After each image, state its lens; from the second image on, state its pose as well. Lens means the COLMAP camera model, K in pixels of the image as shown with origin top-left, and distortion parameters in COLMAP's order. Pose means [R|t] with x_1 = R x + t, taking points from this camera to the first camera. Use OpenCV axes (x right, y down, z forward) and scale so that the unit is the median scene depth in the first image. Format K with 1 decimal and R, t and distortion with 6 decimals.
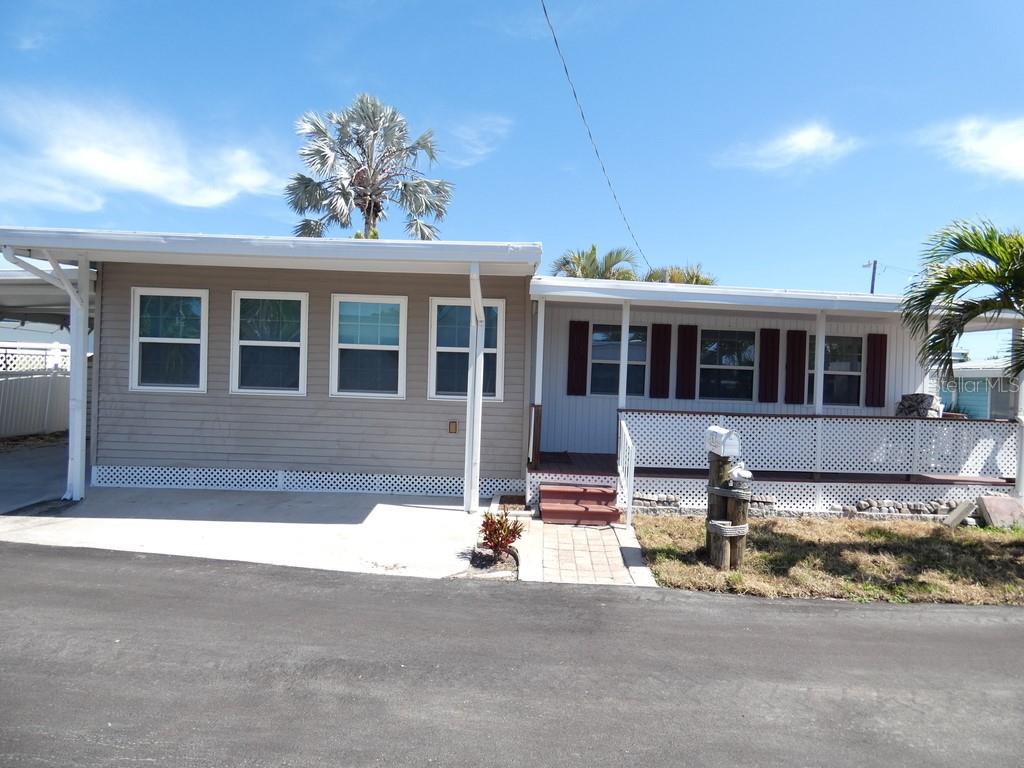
lens RADIAL K [[612.9, 0, 509.7], [0, 612.9, 379.7], [0, 0, 1]] dist [0.000055, 0.027891]
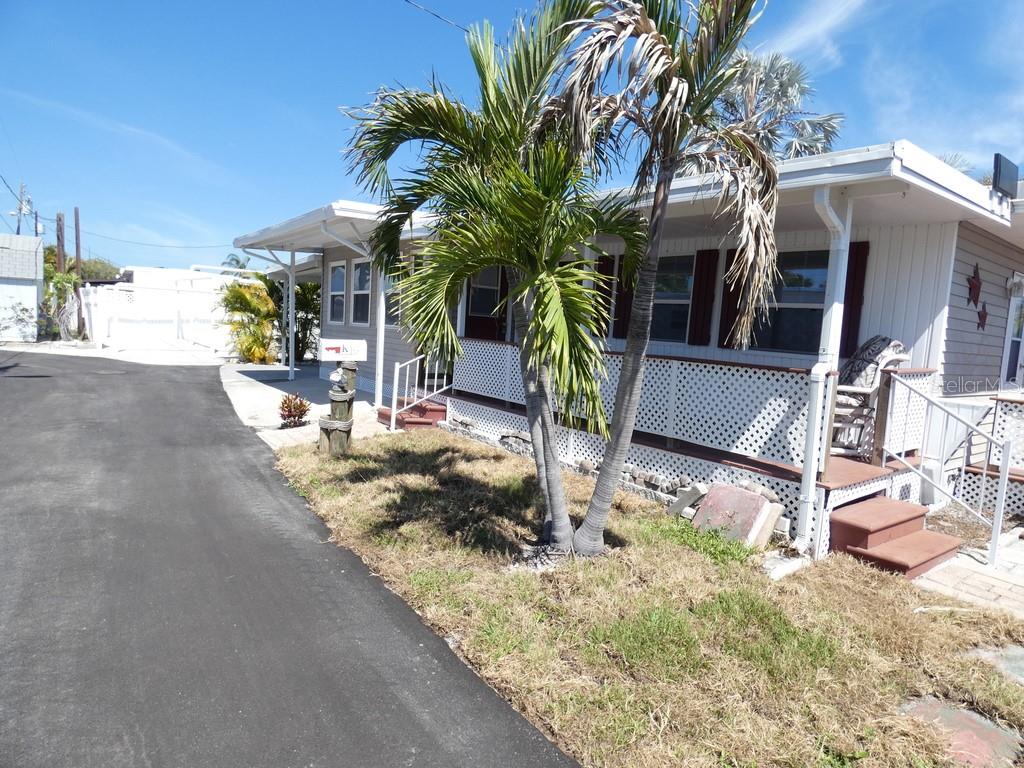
lens RADIAL K [[606.4, 0, 515.3], [0, 606.4, 376.6], [0, 0, 1]] dist [-0.065607, 0.024729]
pose [[0.586988, 0.070624, -0.806509, 1.845320], [-0.040091, 0.997501, 0.058170, 0.085325], [0.808602, -0.001812, 0.588353, 0.752515]]
